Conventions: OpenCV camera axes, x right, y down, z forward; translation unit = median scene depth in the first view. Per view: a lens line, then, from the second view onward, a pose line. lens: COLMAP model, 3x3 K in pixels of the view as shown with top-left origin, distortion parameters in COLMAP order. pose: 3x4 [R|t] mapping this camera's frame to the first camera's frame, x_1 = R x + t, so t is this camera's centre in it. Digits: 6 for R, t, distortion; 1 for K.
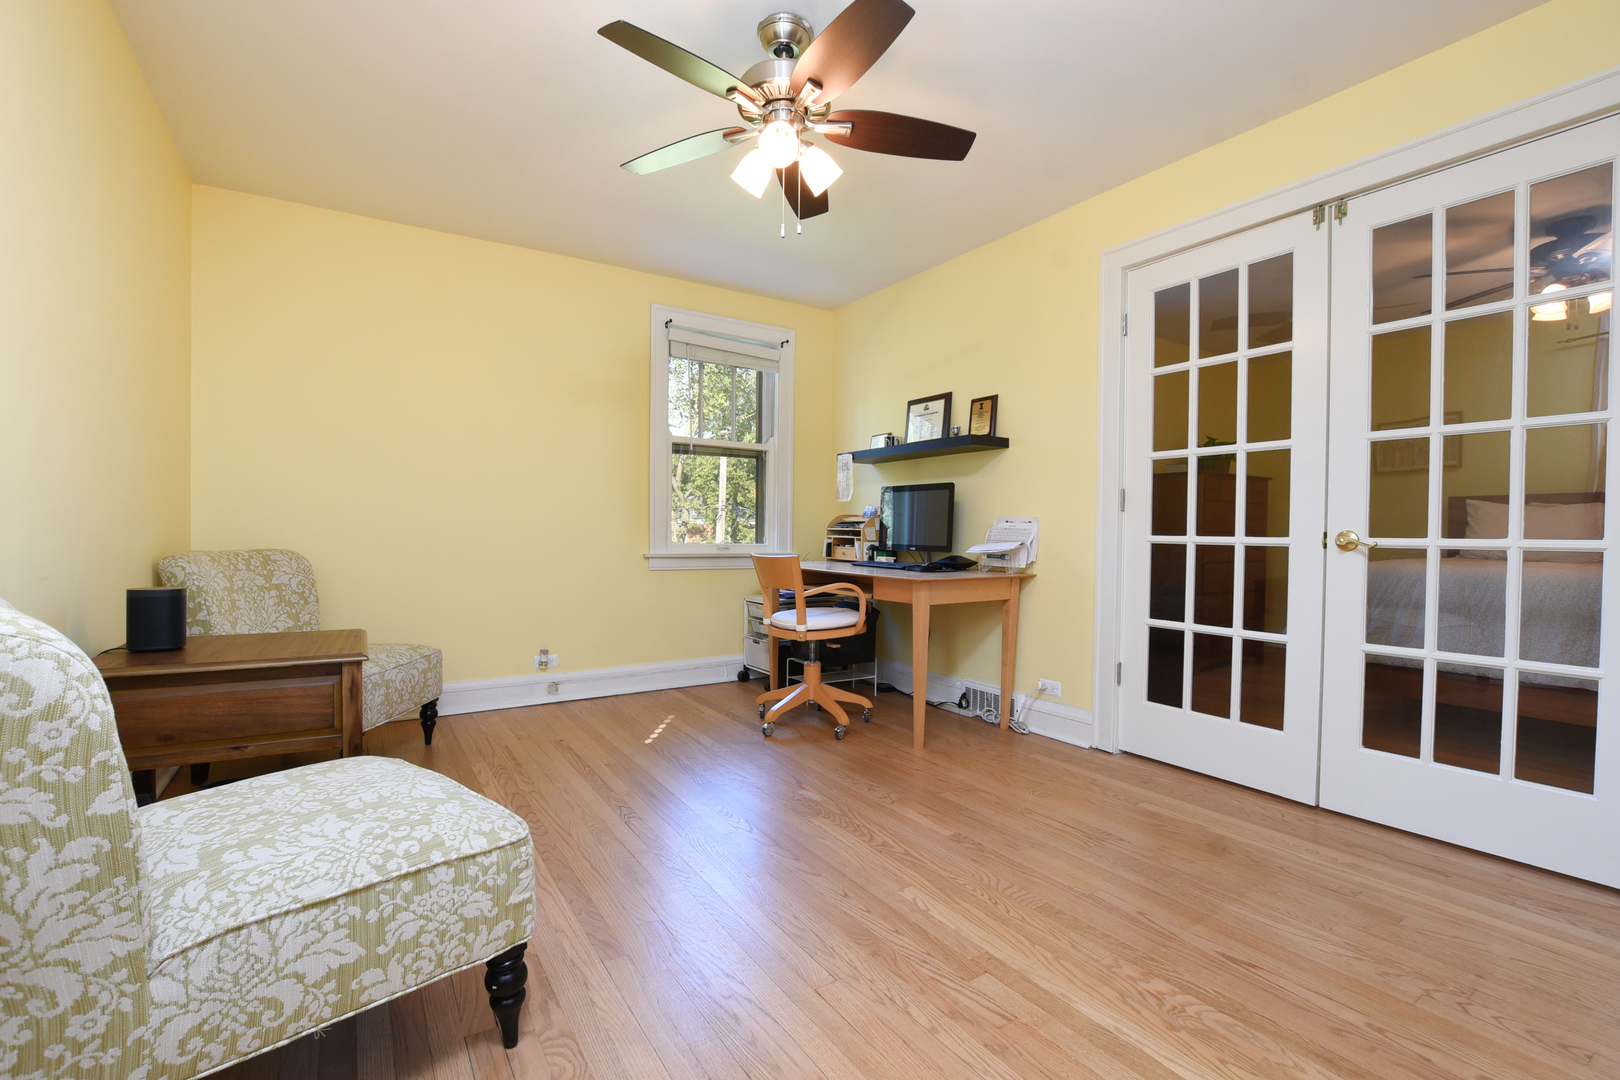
lens RADIAL K [[709.8, 0, 810.0], [0, 709.8, 540.0], [0, 0, 1]] dist [-0.025727, 0.000202]
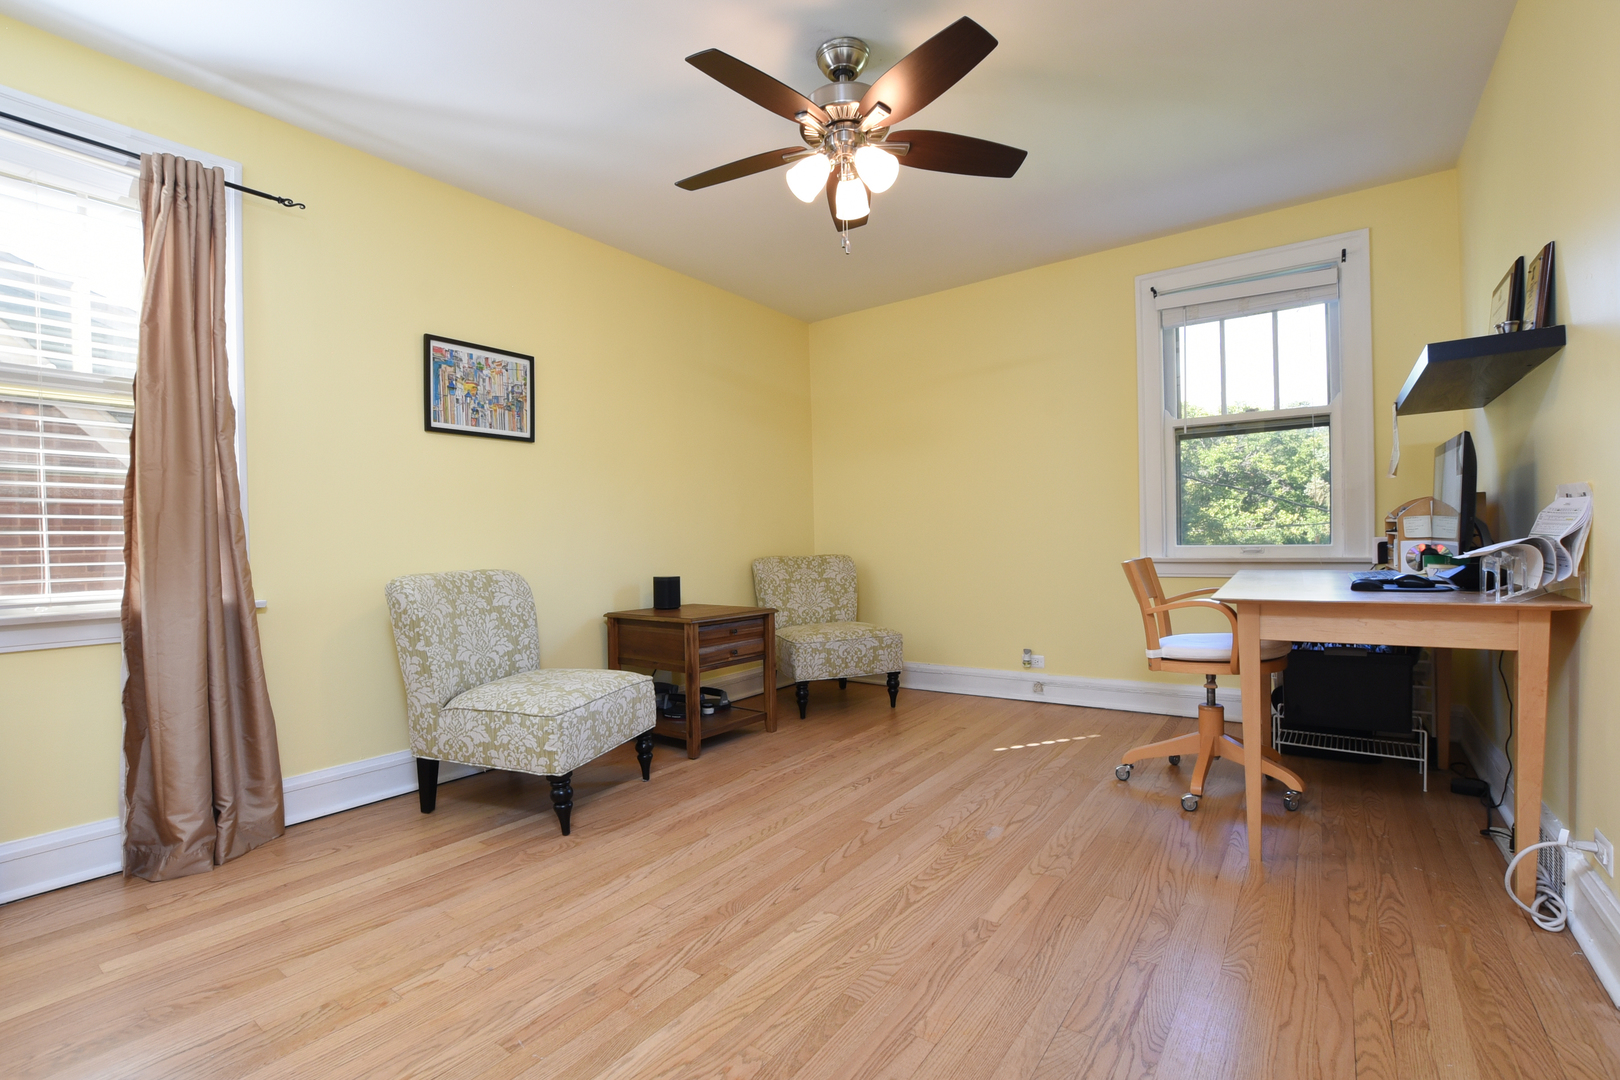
lens RADIAL K [[727.2, 0, 813.9], [0, 727.2, 547.0], [0, 0, 1]] dist [-0.026930, 0.000726]
pose [[0.360042, -0.010592, -0.932876, 0.925812], [0.017269, 0.999840, -0.004688, 0.004590], [0.932776, -0.014422, 0.360167, 0.566535]]
